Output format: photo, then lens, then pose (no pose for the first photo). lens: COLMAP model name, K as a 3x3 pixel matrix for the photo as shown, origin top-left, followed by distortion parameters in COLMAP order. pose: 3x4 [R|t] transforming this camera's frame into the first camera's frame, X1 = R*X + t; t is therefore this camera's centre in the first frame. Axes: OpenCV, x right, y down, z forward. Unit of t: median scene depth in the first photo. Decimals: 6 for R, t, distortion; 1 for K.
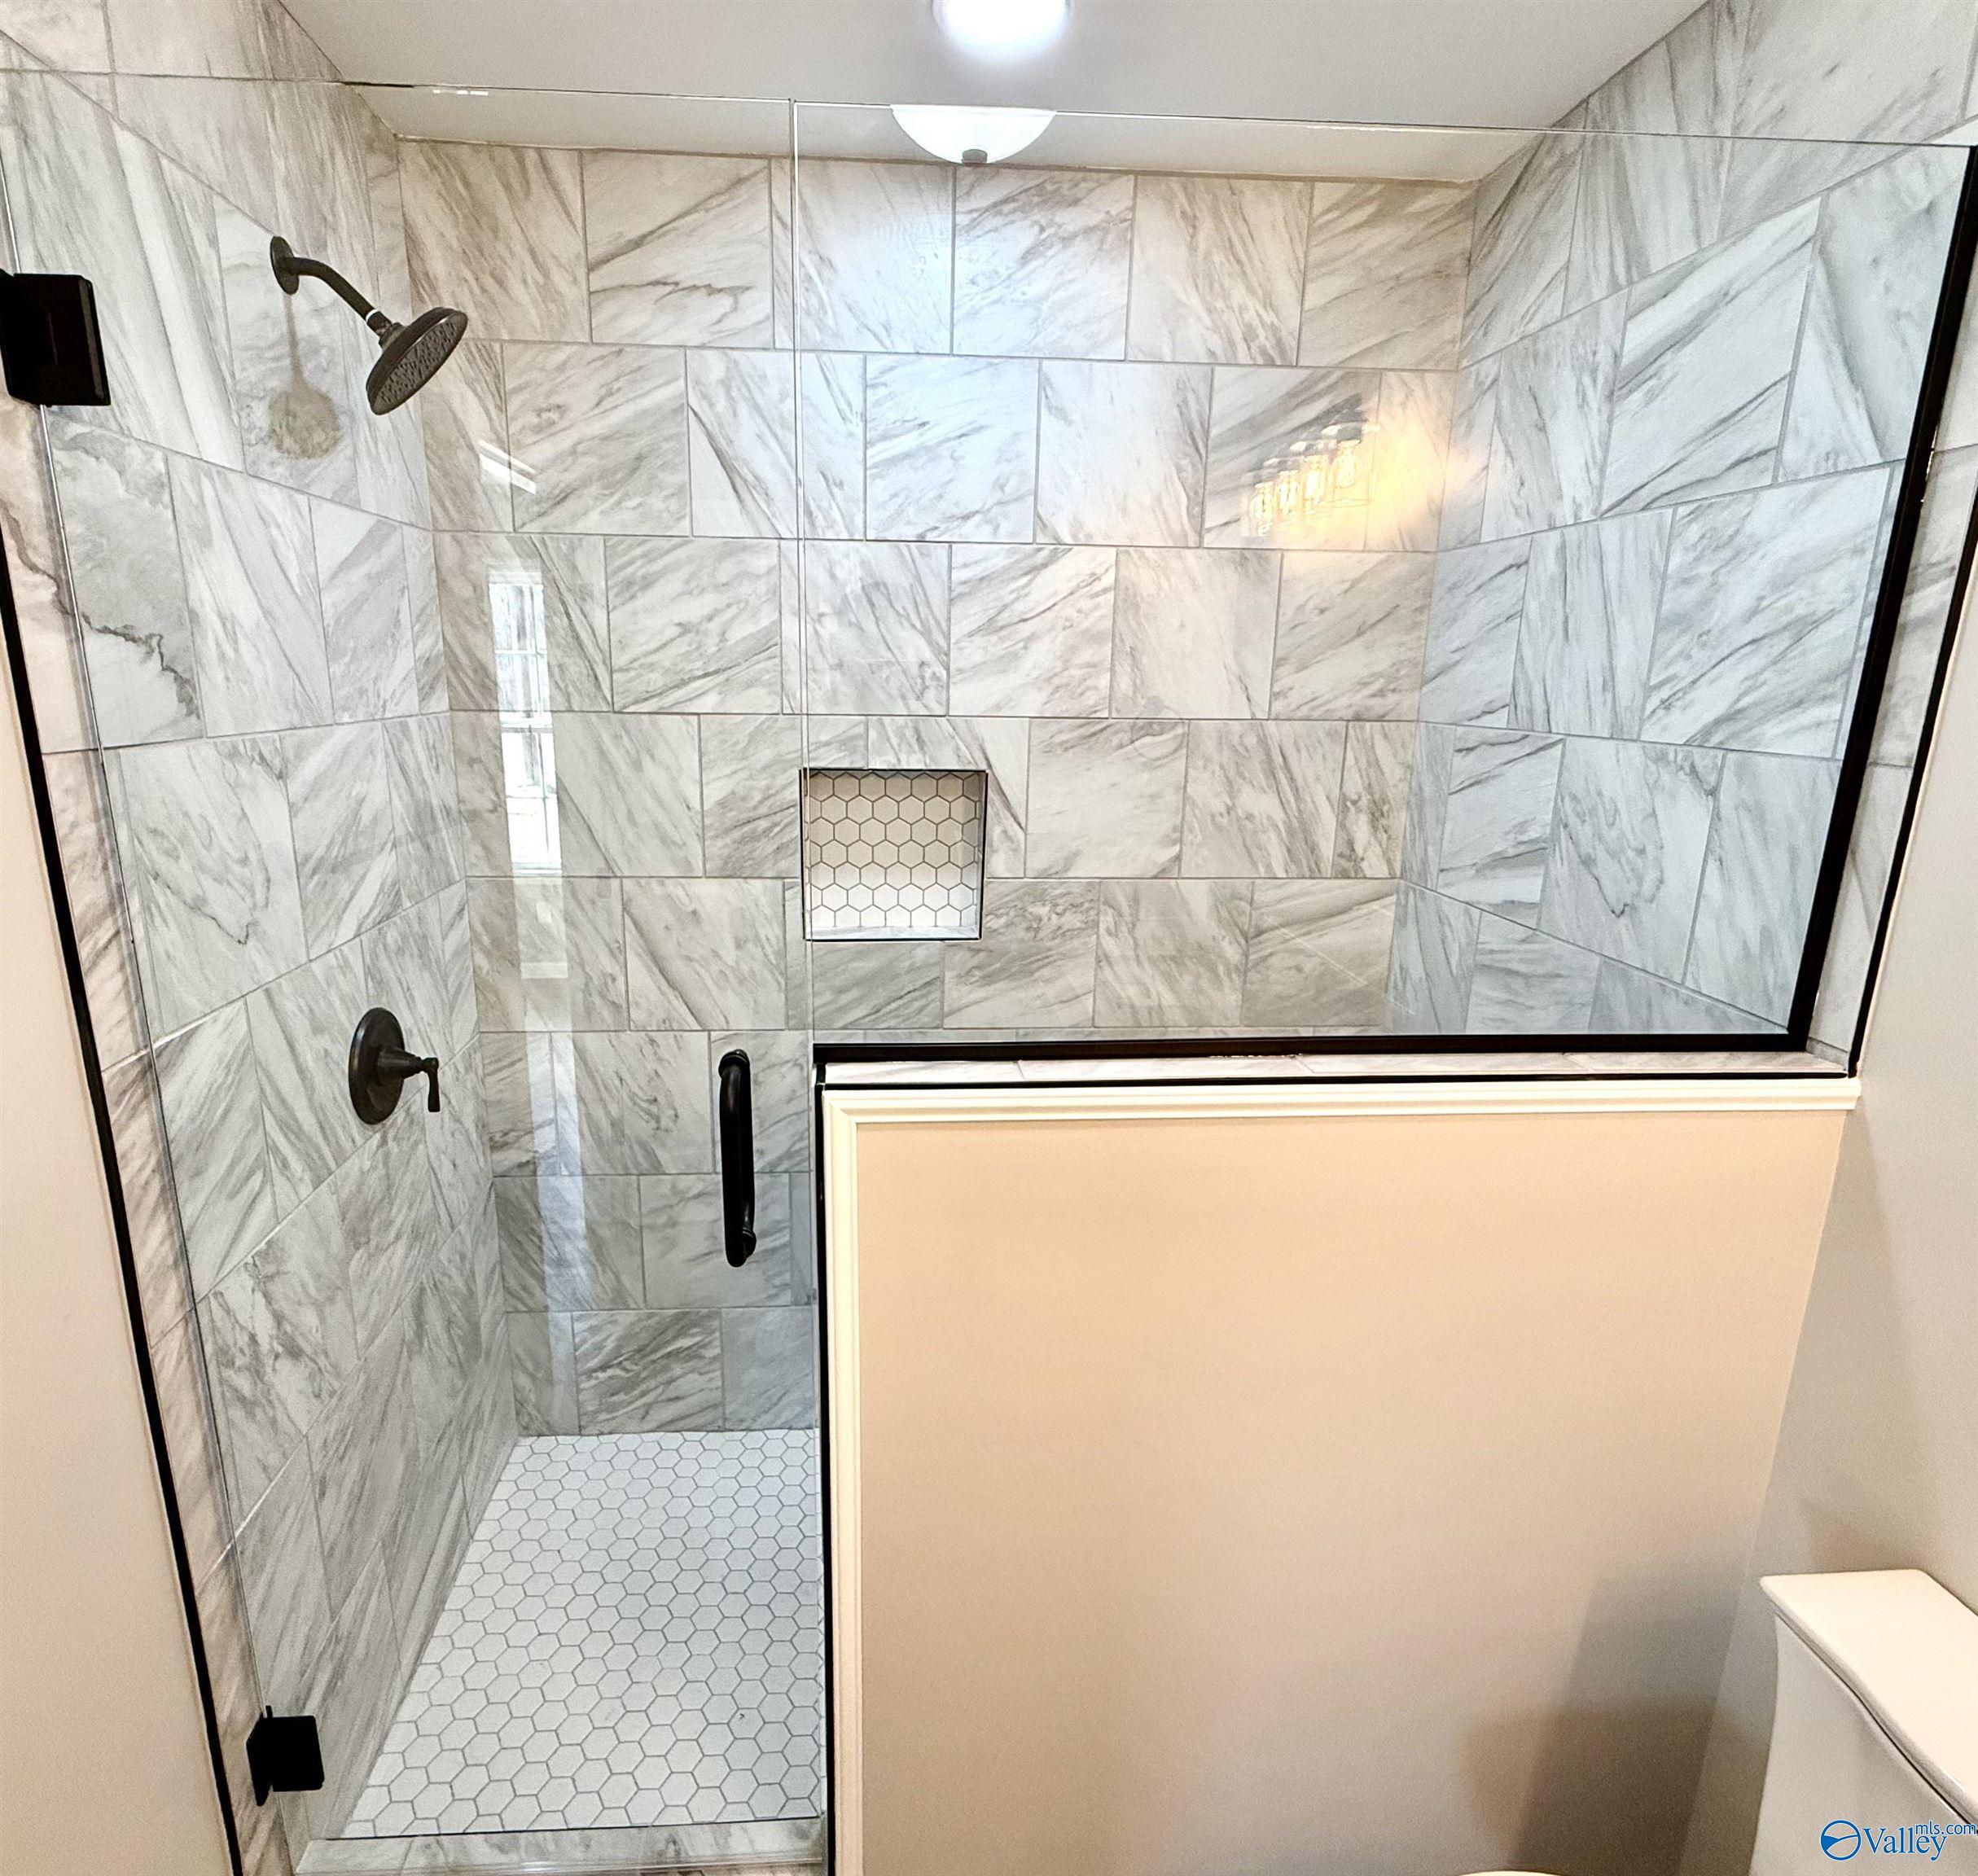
lens RADIAL K [[1086.1, 0, 925.1], [0, 1086.1, 934.5], [0, 0, 1]] dist [0.000503, -0.000451]
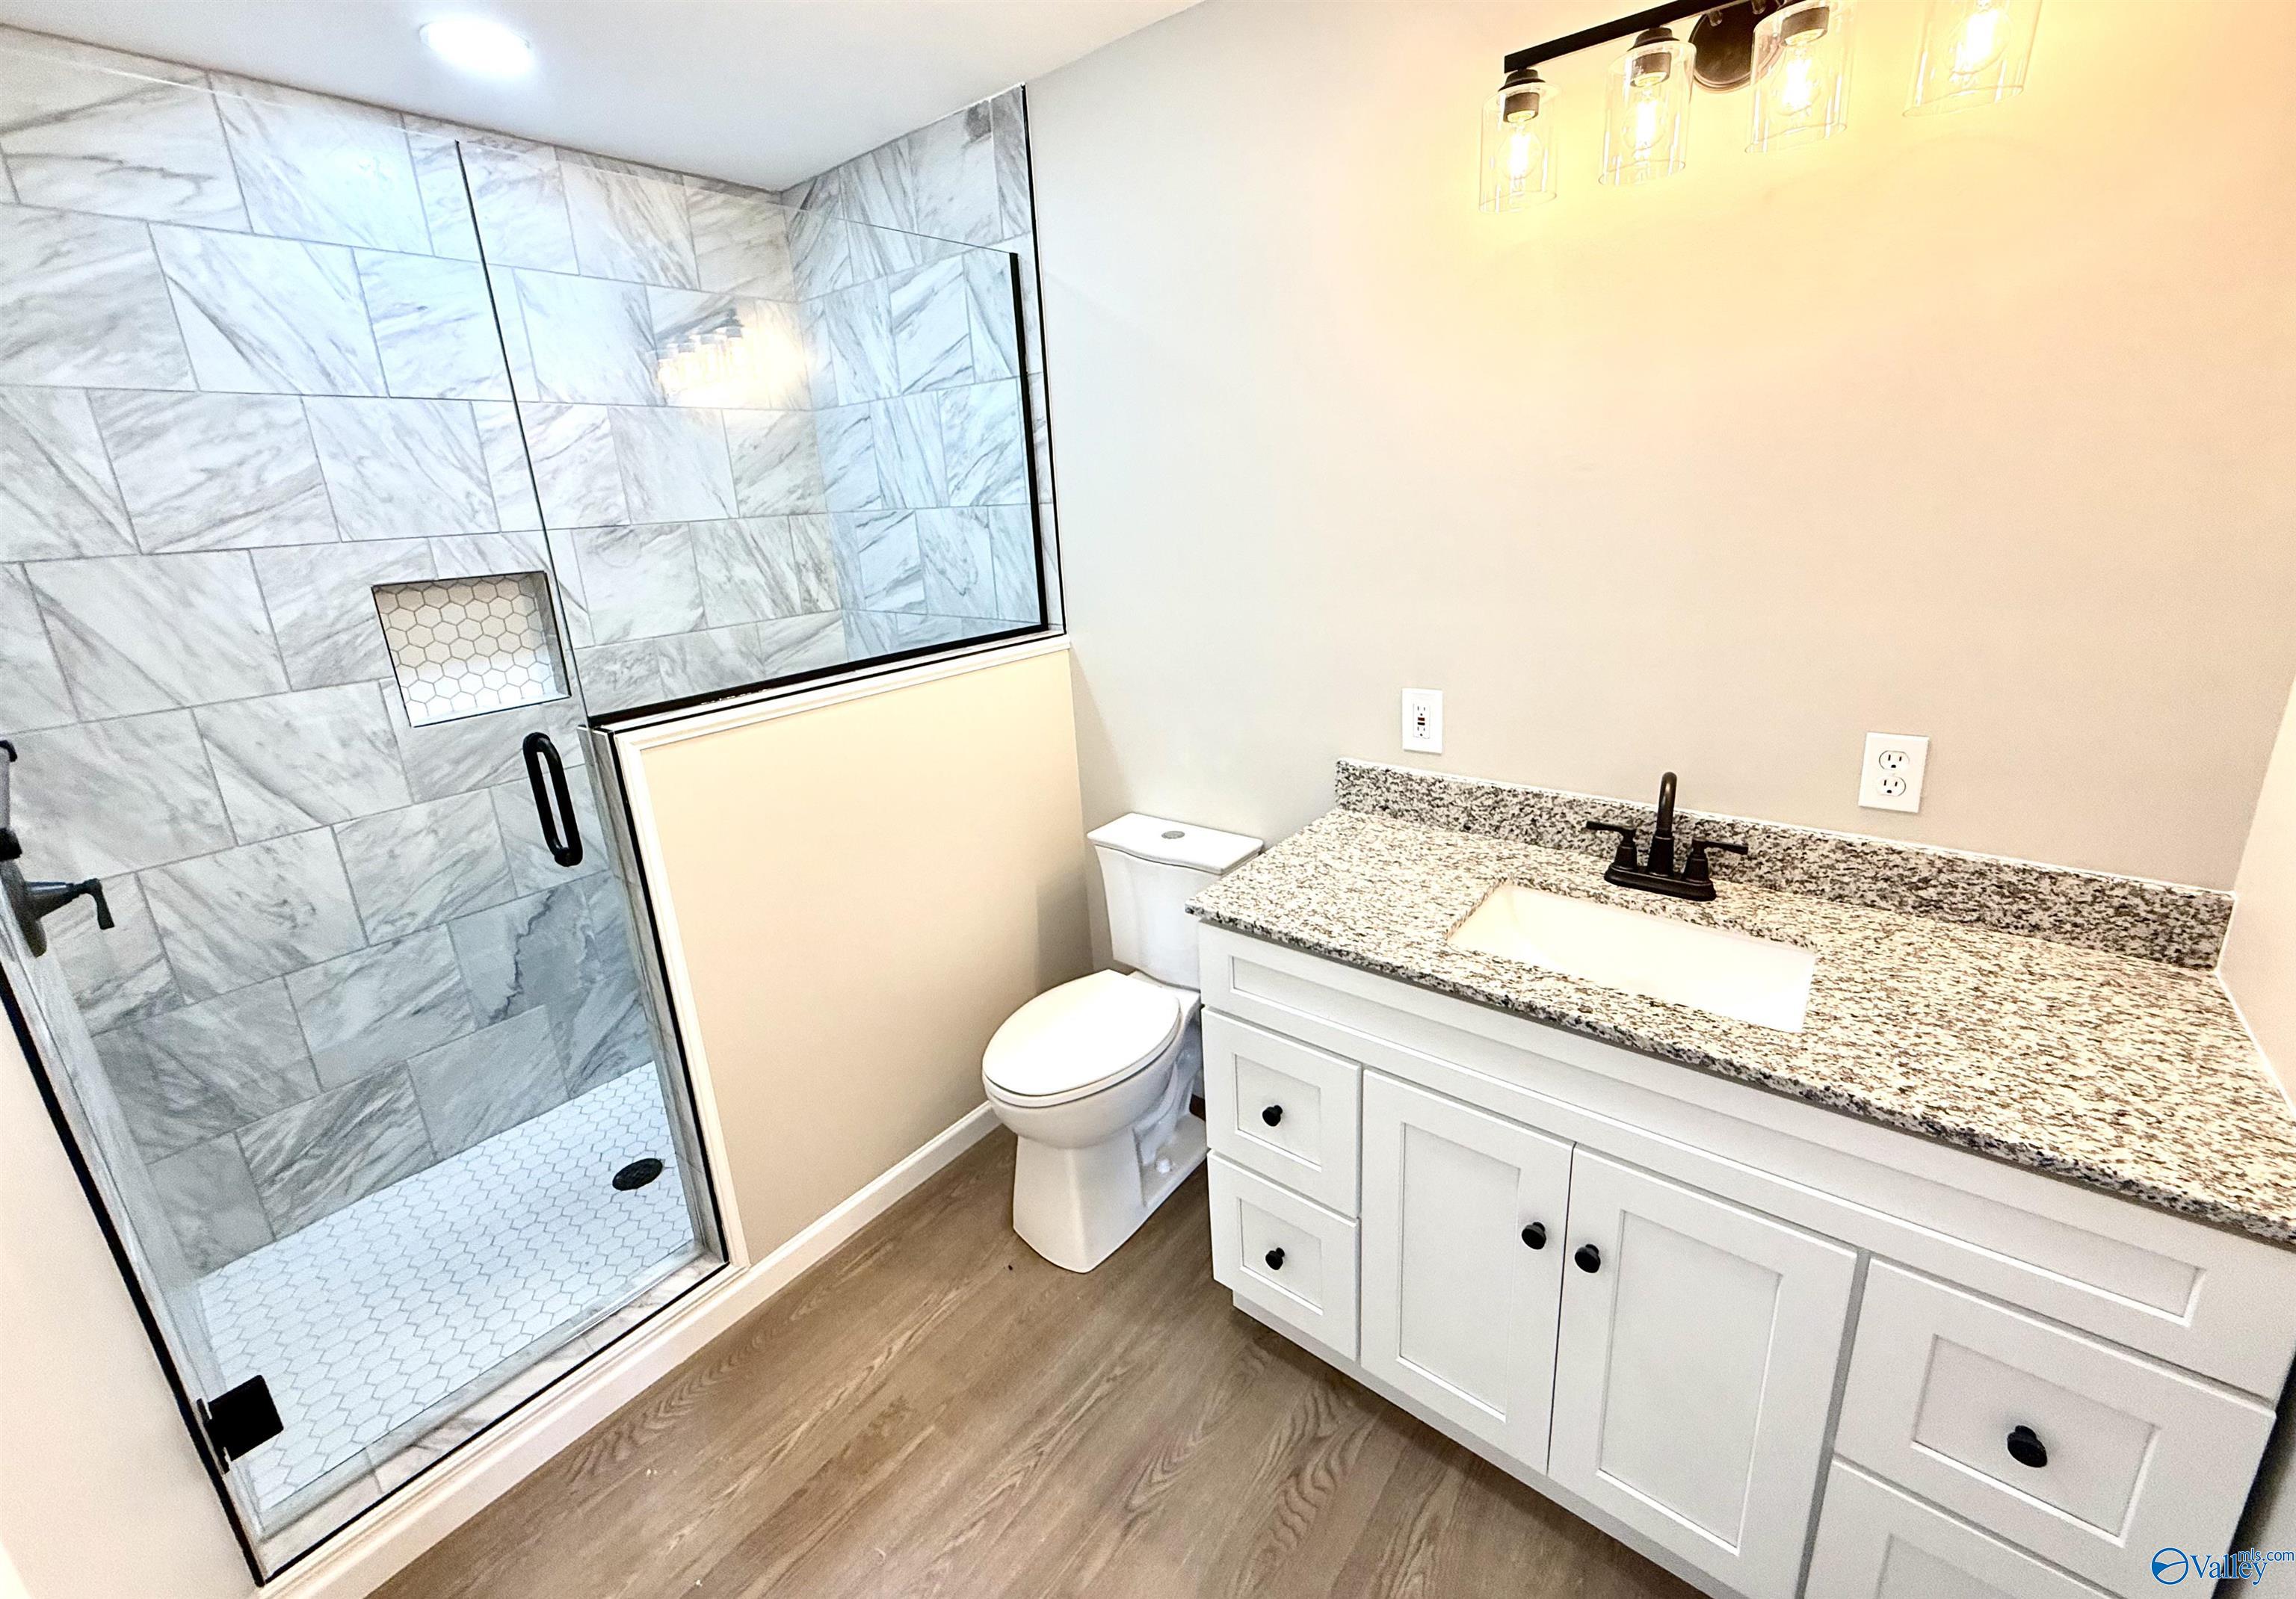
lens RADIAL K [[922.1, 0, 1146.5], [0, 922.1, 743.1], [0, 0, 1]] dist [-0.001675, -0.000278]
pose [[0.674477, -0.241954, 0.697523, -0.304237], [0.233003, 0.966250, 0.109865, 0.109302], [-0.700564, 0.088424, 0.708090, -0.328823]]
